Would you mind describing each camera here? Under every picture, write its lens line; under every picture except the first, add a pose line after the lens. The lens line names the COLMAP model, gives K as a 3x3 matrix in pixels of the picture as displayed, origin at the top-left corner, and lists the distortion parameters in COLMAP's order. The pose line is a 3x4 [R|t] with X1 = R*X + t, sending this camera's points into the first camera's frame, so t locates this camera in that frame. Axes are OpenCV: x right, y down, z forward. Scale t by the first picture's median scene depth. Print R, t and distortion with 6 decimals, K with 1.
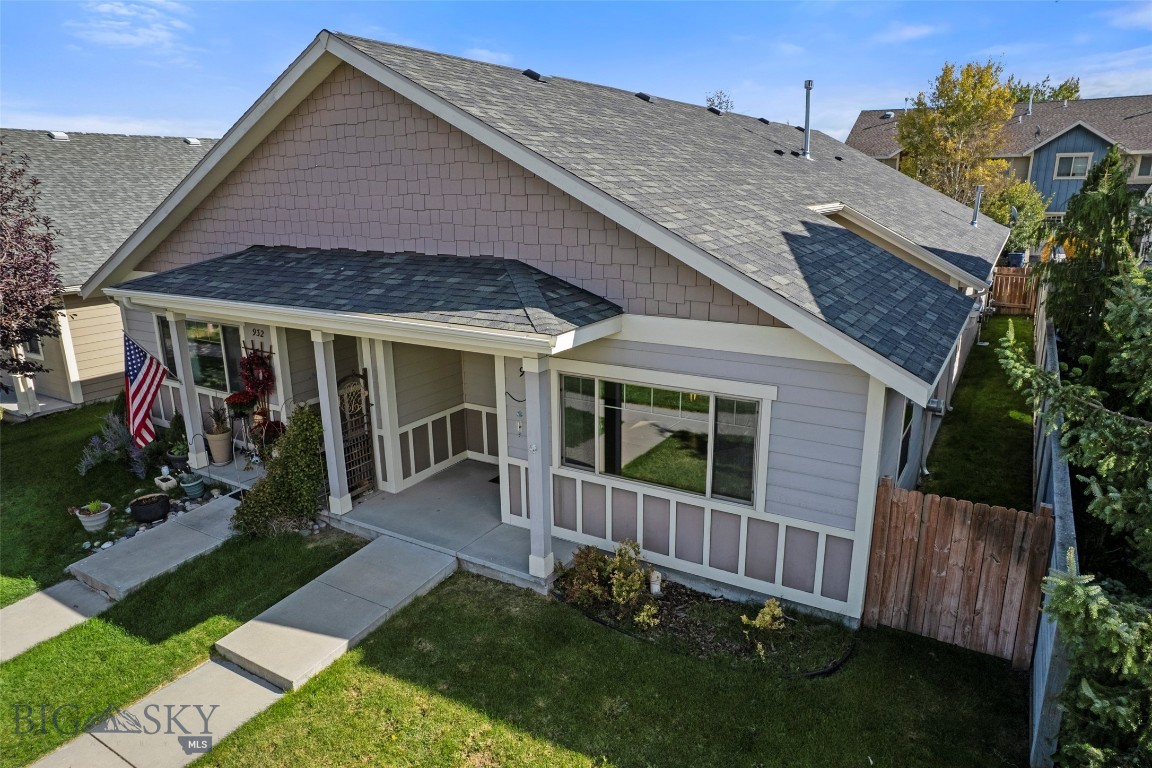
lens RADIAL K [[753.5, 0, 576.0], [0, 753.5, 384.0], [0, 0, 1]] dist [-0.096982, 0.090572]
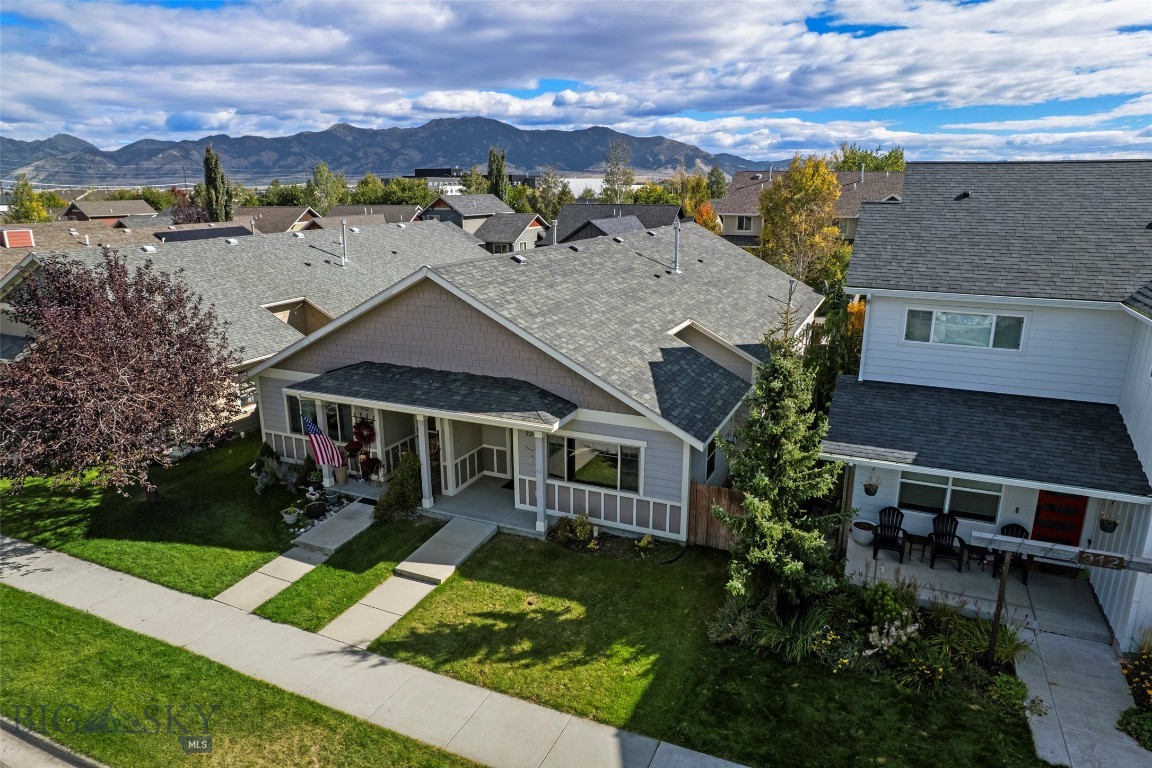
lens RADIAL K [[753.5, 0, 576.0], [0, 753.5, 384.0], [0, 0, 1]] dist [-0.096982, 0.090572]
pose [[0.992485, -0.024227, 0.119944, -0.187308], [0.024321, 0.999704, 0.000676, -0.152754], [-0.119925, 0.002246, 0.992780, -1.076579]]
